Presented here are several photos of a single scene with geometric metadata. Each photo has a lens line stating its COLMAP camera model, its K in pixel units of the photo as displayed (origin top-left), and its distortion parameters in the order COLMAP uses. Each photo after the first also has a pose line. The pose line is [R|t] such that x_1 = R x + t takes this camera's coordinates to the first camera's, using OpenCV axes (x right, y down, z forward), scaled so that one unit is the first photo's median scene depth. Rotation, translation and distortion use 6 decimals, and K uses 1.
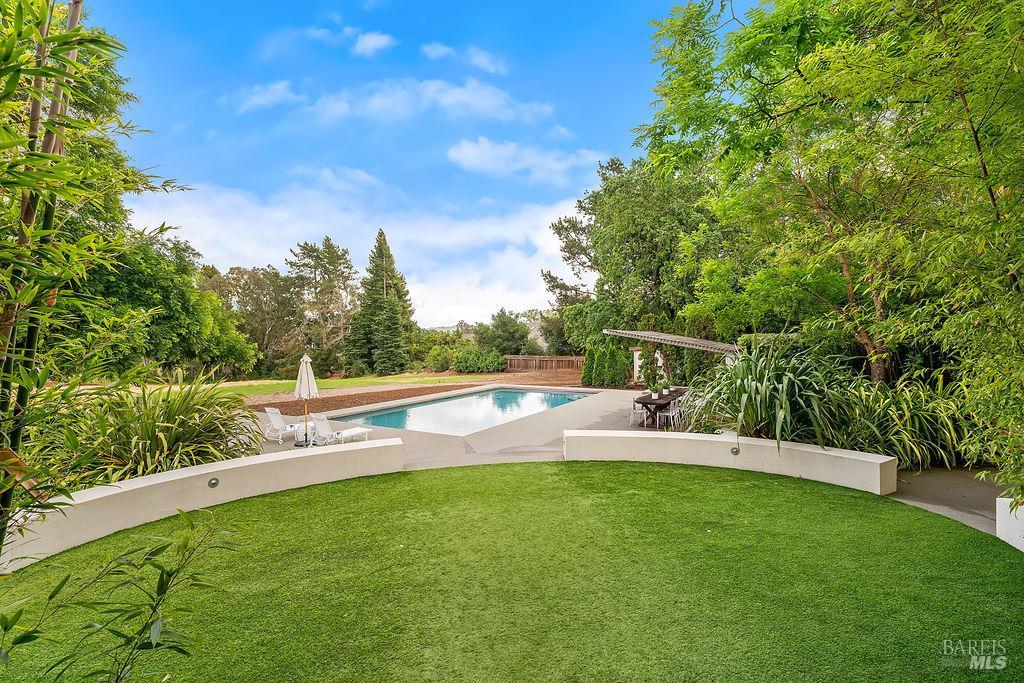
lens RADIAL K [[457.7, 0, 512.0], [0, 457.7, 351.6], [0, 0, 1]] dist [-0.002523, 0.000347]
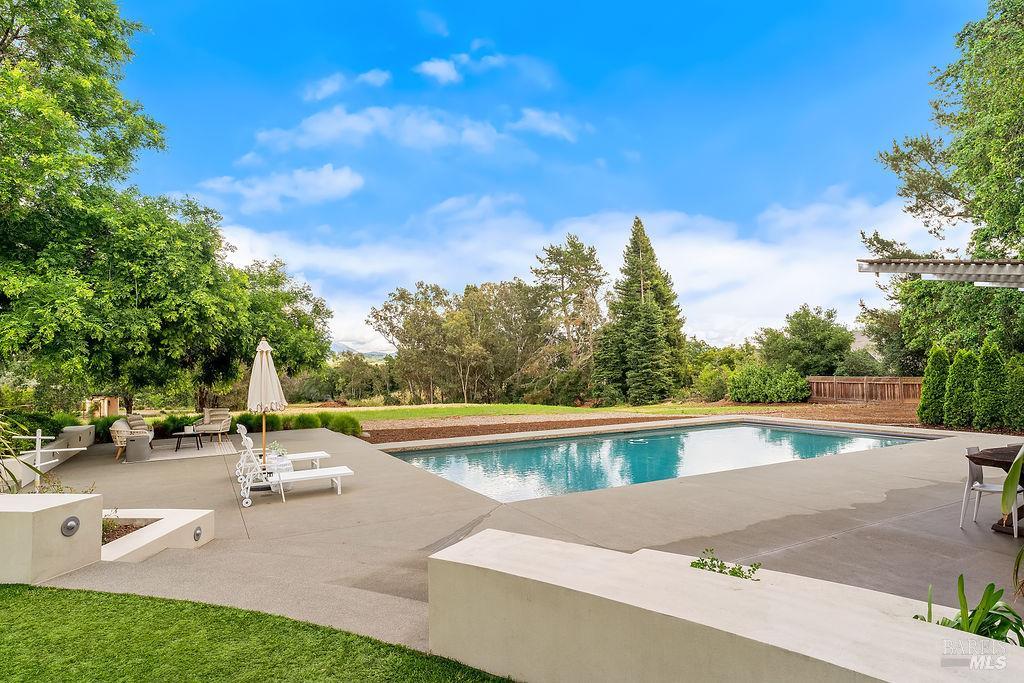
lens RADIAL K [[567.9, 0, 522.3], [0, 567.9, 349.9], [0, 0, 1]] dist [0.002998, -0.000333]
pose [[0.858982, -0.025406, -0.511375, 0.042996], [-0.000991, 0.998684, -0.051282, 0.010726], [0.512005, 0.044557, 0.857826, 0.099302]]
